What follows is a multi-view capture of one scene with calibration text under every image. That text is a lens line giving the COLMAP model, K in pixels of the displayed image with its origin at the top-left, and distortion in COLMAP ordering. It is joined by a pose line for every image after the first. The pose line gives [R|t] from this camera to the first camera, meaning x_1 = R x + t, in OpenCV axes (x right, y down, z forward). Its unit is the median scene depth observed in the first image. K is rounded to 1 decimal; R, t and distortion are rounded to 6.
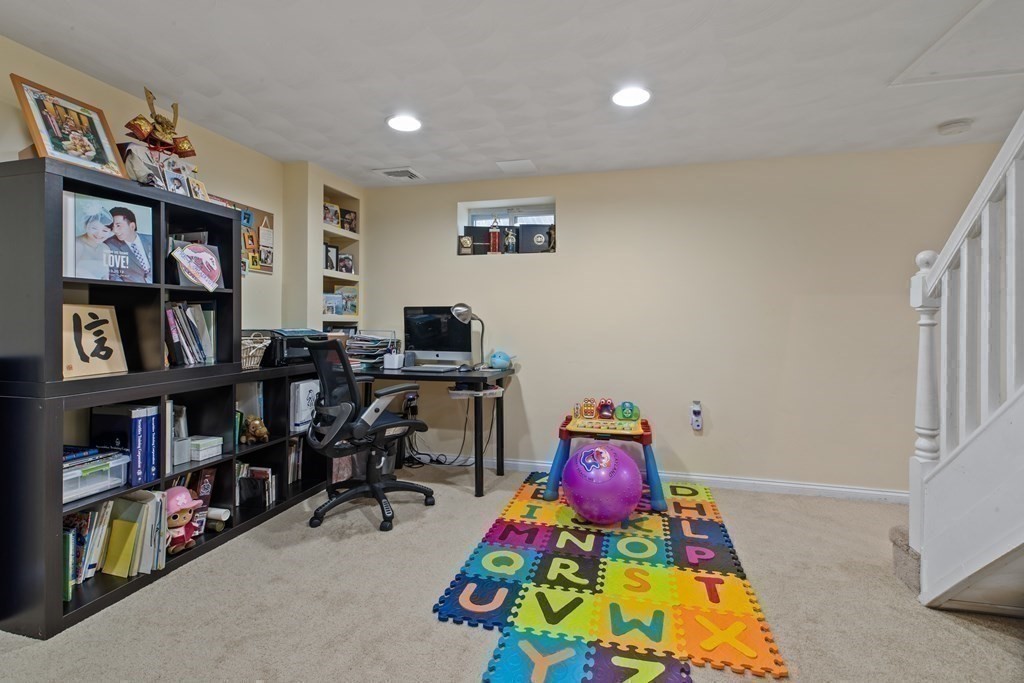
lens RADIAL K [[466.2, 0, 512.8], [0, 466.2, 324.3], [0, 0, 1]] dist [0.000534, -0.000440]
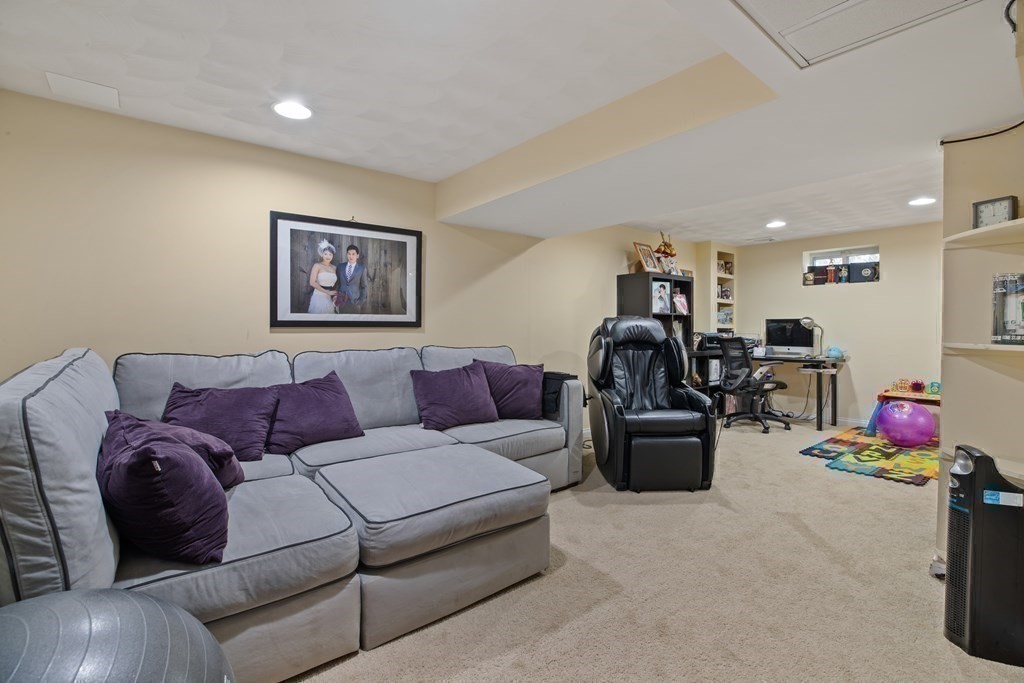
lens RADIAL K [[472.7, 0, 511.7], [0, 472.7, 332.7], [0, 0, 1]] dist [-0.047138, 0.014129]
pose [[0.804816, 0.005909, -0.593496, 0.027149], [-0.003262, 0.999979, 0.005533, 0.004980], [0.593516, -0.002517, 0.804818, -1.070260]]
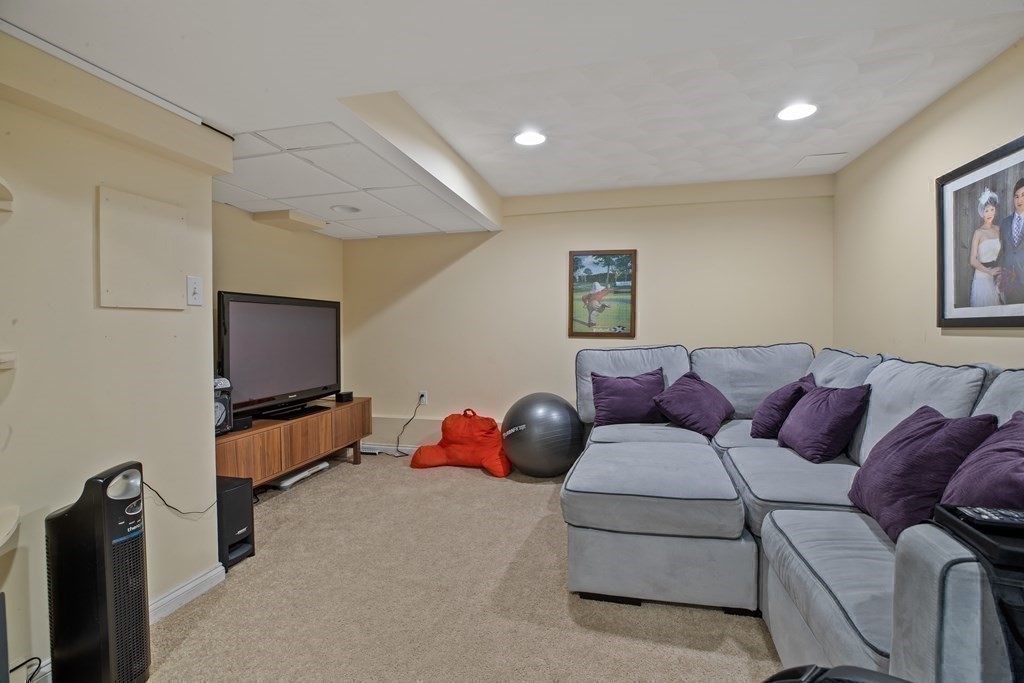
lens RADIAL K [[472.7, 0, 511.7], [0, 472.7, 332.7], [0, 0, 1]] dist [-0.047138, 0.014129]
pose [[-0.999807, -0.001399, -0.019610, -0.264121], [-0.001712, 0.999872, 0.015926, -0.002099], [0.019586, 0.015956, -0.999681, 0.225006]]
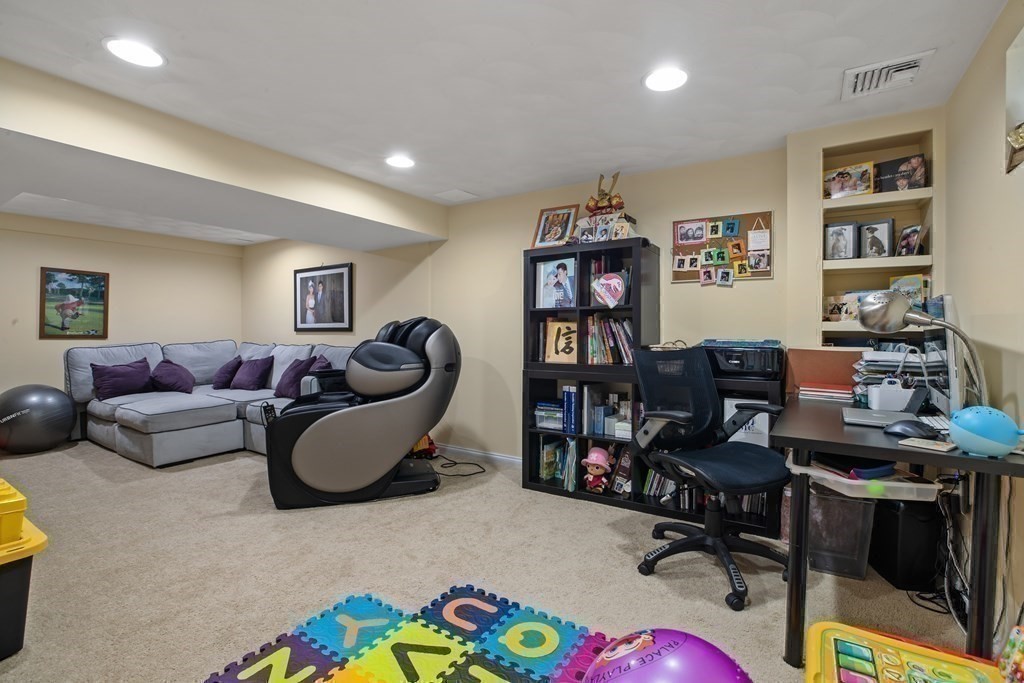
lens RADIAL K [[460.3, 0, 512.0], [0, 460.3, 341.5], [0, 0, 1]] dist [-0.036133, 0.000160]
pose [[-0.304639, 0.011944, -0.952393, 0.522062], [-0.008630, 0.999846, 0.015300, 0.004127], [0.952429, 0.012880, -0.304489, 0.891270]]
